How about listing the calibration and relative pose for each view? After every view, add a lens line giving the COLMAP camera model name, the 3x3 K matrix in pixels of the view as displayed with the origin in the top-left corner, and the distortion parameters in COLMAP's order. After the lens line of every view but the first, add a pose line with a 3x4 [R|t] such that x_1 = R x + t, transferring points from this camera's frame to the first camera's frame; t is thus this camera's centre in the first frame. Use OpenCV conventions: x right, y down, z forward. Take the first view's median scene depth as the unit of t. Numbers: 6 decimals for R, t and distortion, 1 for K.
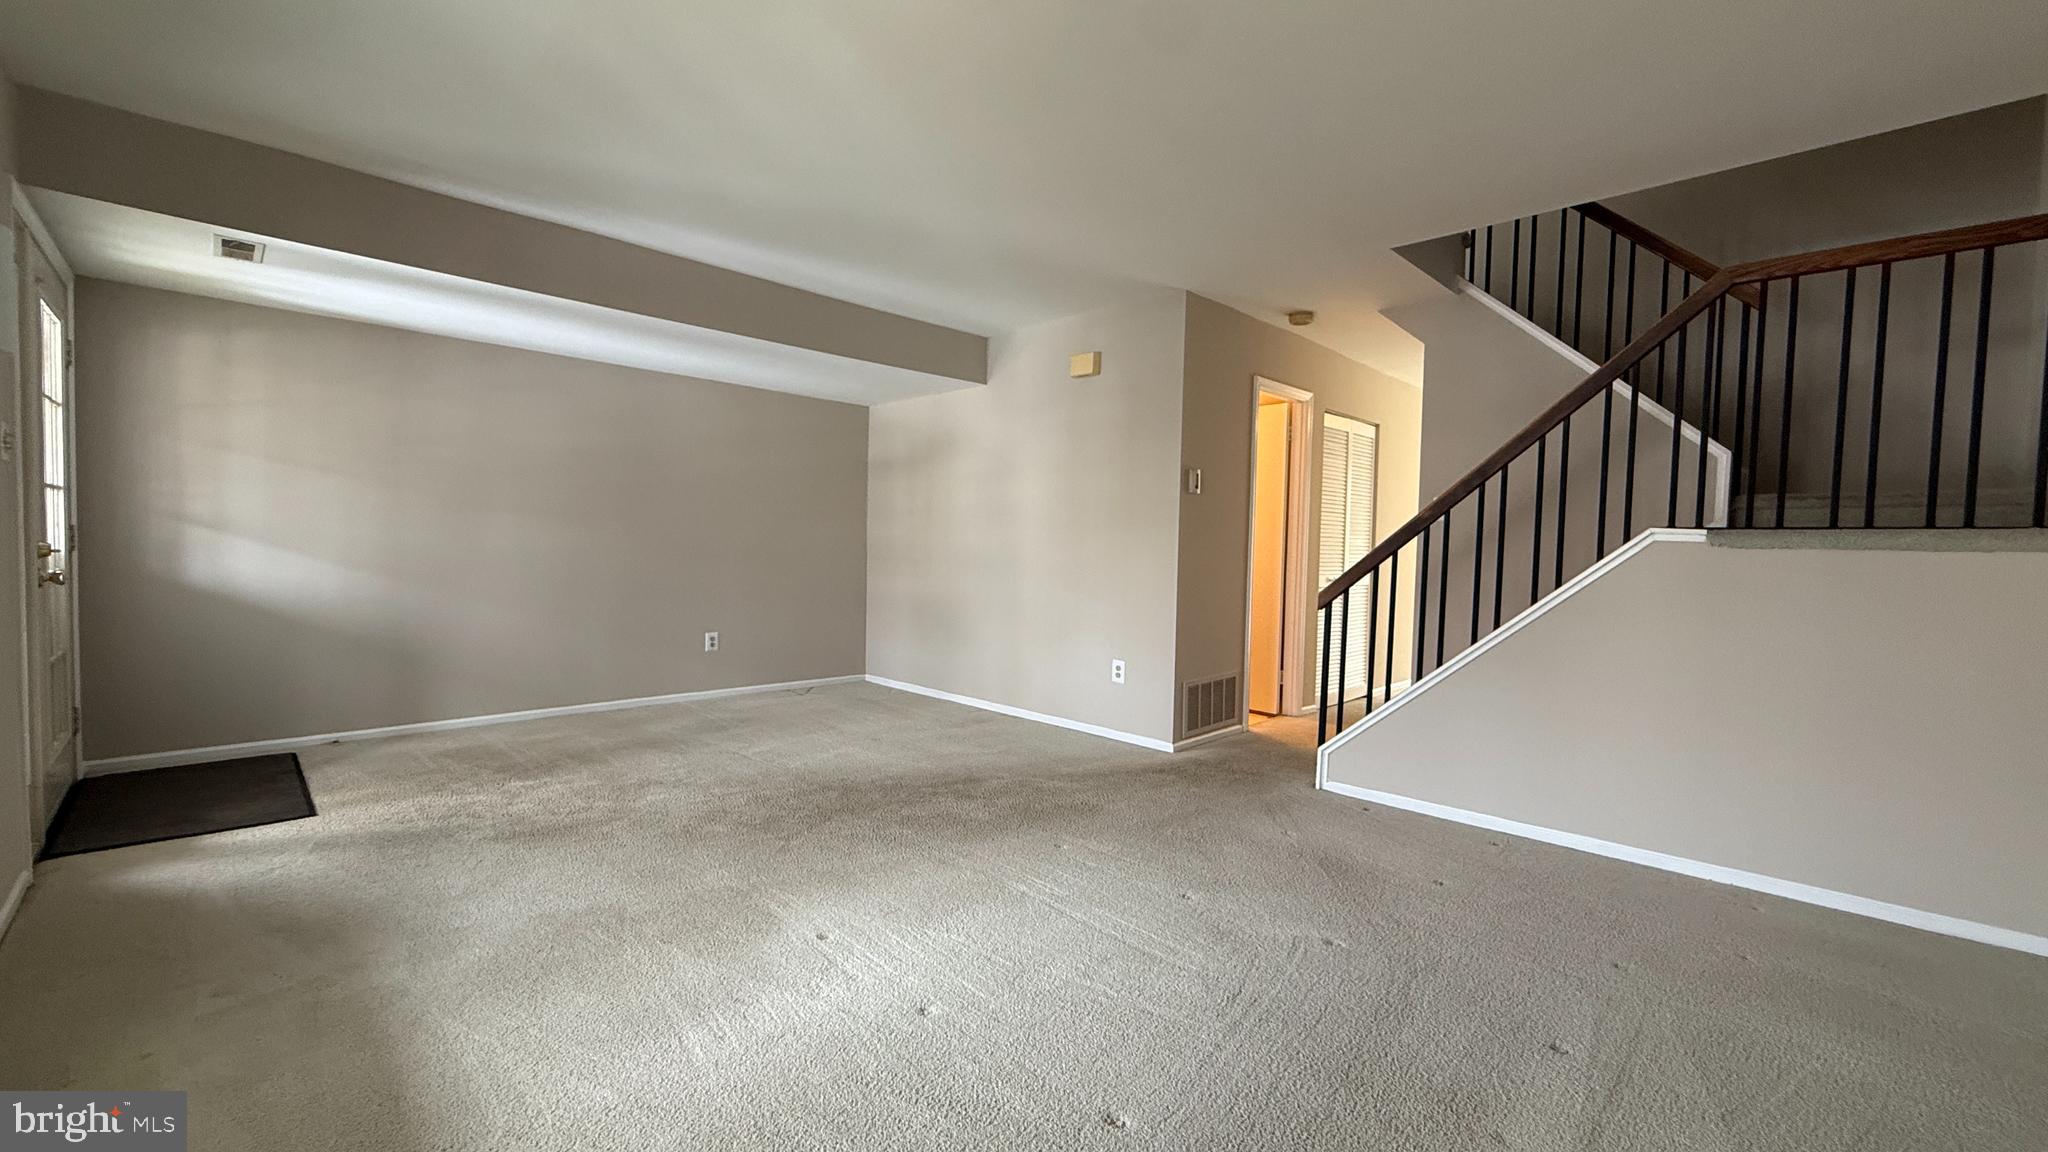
lens RADIAL K [[818.5, 0, 1013.0], [0, 818.5, 579.5], [0, 0, 1]] dist [0.001469, -0.000574]
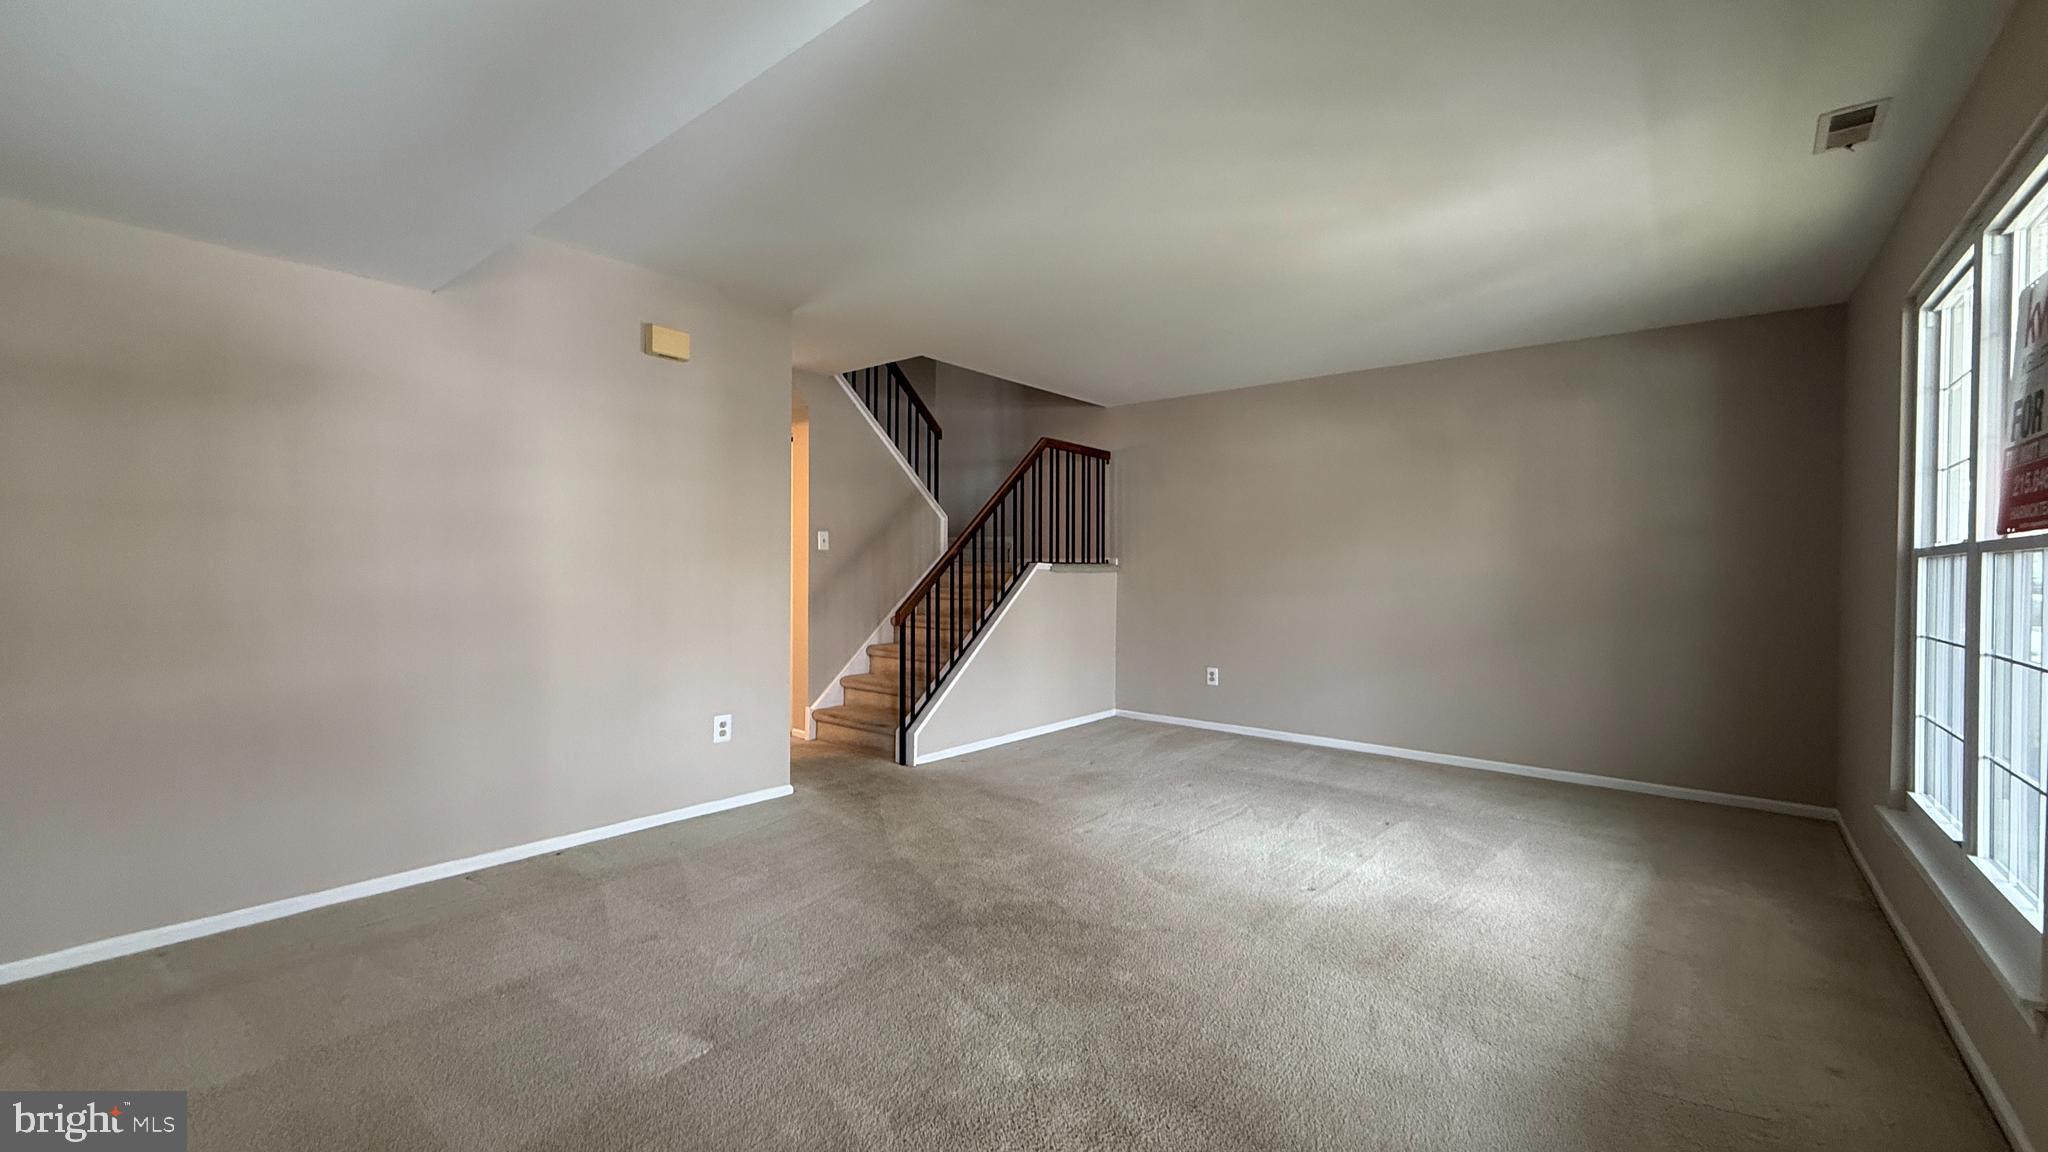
lens RADIAL K [[818.5, 0, 1013.6], [0, 818.5, 578.9], [0, 0, 1]] dist [0.001469, -0.000574]
pose [[-0.095284, -0.033237, 0.994895, -0.897606], [0.033123, 0.998783, 0.036539, -0.075052], [-0.994899, 0.036435, -0.094067, 0.964033]]
